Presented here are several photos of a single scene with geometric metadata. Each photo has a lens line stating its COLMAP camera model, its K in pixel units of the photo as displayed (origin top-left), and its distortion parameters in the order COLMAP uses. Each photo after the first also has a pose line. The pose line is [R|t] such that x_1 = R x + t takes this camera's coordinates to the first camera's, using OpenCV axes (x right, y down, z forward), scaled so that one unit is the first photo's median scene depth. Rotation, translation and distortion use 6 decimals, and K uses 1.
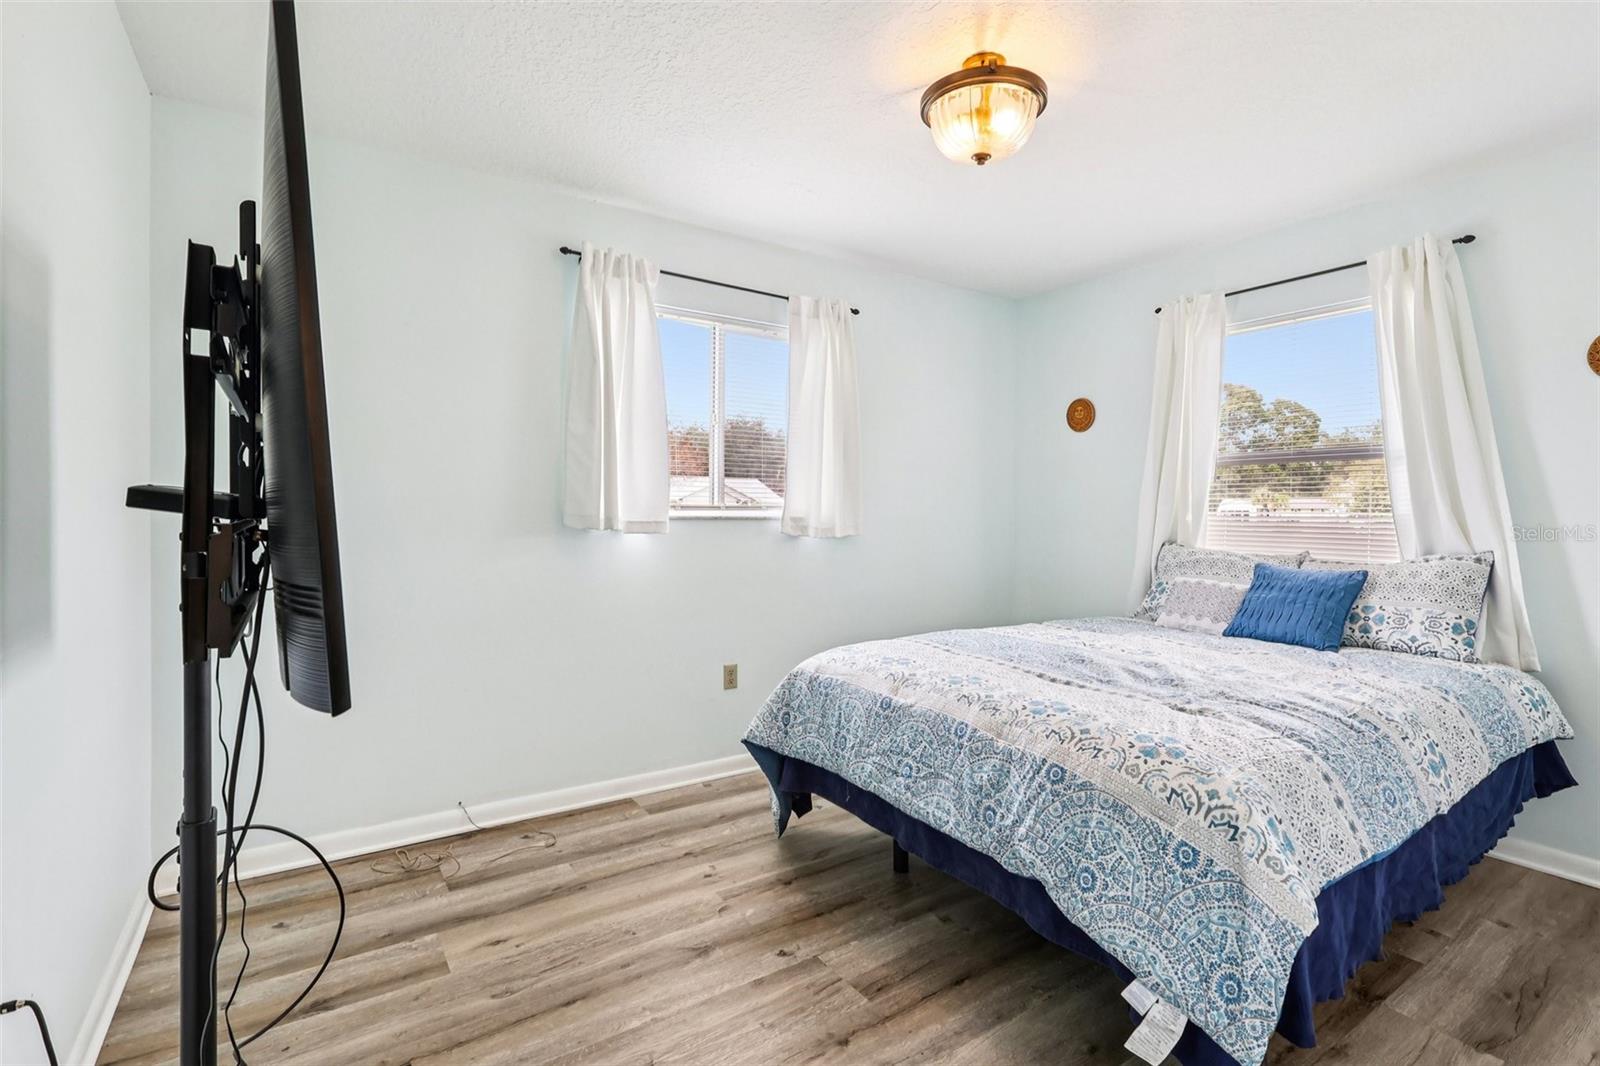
lens RADIAL K [[756.6, 0, 809.8], [0, 756.6, 527.0], [0, 0, 1]] dist [-0.002865, -0.000364]
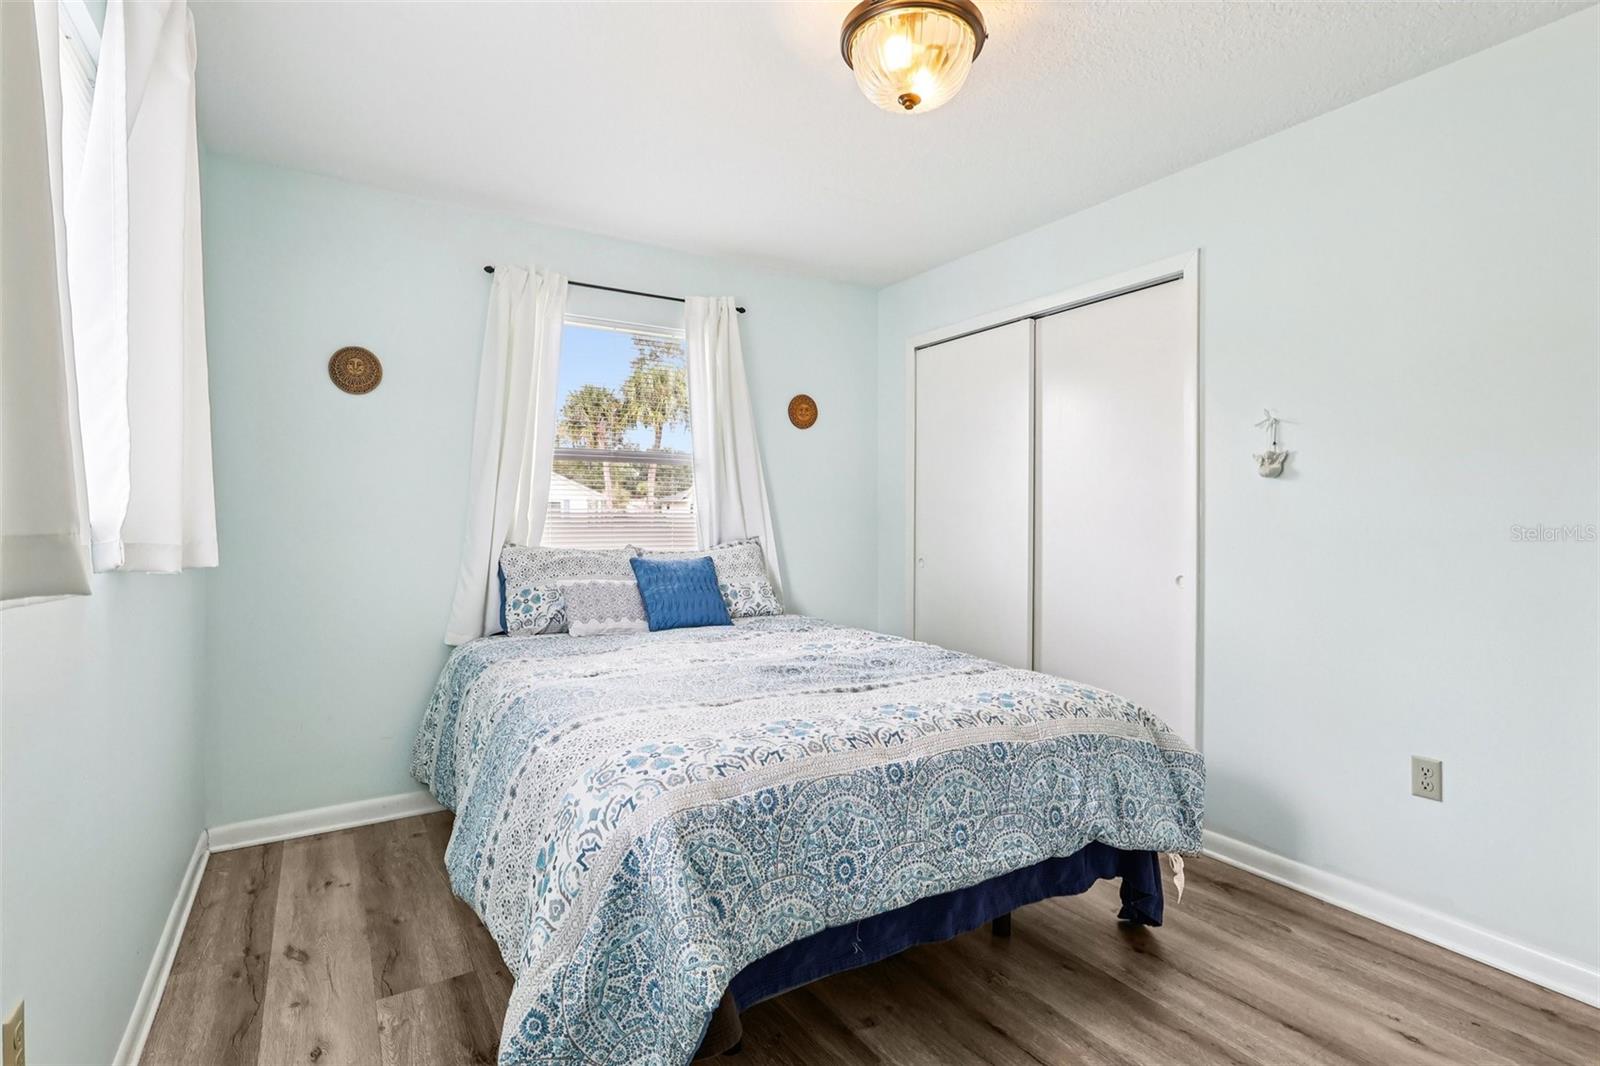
lens RADIAL K [[756.6, 0, 809.8], [0, 756.6, 527.0], [0, 0, 1]] dist [-0.002865, -0.000364]
pose [[0.029009, -0.024060, 0.999290, -0.511391], [0.017124, 0.999576, 0.023569, -0.016602], [-0.999432, 0.016428, 0.029408, 0.875820]]
